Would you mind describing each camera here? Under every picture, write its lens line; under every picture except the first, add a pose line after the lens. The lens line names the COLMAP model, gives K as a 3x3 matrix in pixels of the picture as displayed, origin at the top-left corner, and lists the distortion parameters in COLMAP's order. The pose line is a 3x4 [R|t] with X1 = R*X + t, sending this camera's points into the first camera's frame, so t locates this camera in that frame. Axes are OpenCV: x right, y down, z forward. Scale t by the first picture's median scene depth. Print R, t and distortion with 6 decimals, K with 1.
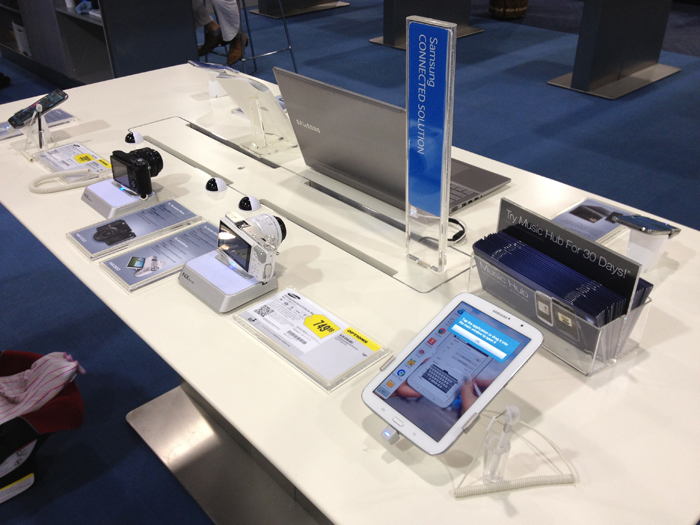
lens RADIAL K [[654.3, 0, 352.0], [0, 654.3, 268.0], [0, 0, 1]] dist [0.005070, 0.000000]
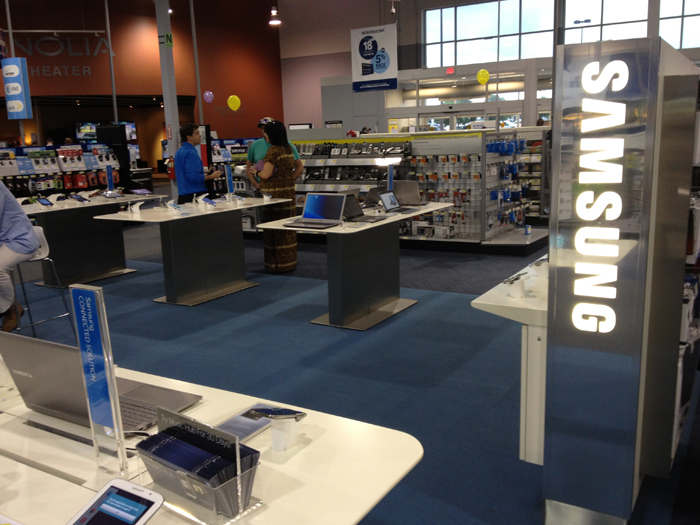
lens RADIAL K [[654.3, 0, 350.1], [0, 654.3, 256.3], [0, 0, 1]] dist [0.005070, 0.000000]
pose [[0.959438, -0.067624, 0.273689, 0.071445], [0.166858, 0.918718, -0.357934, 0.042612], [-0.227238, 0.389082, 0.892736, -0.108833]]
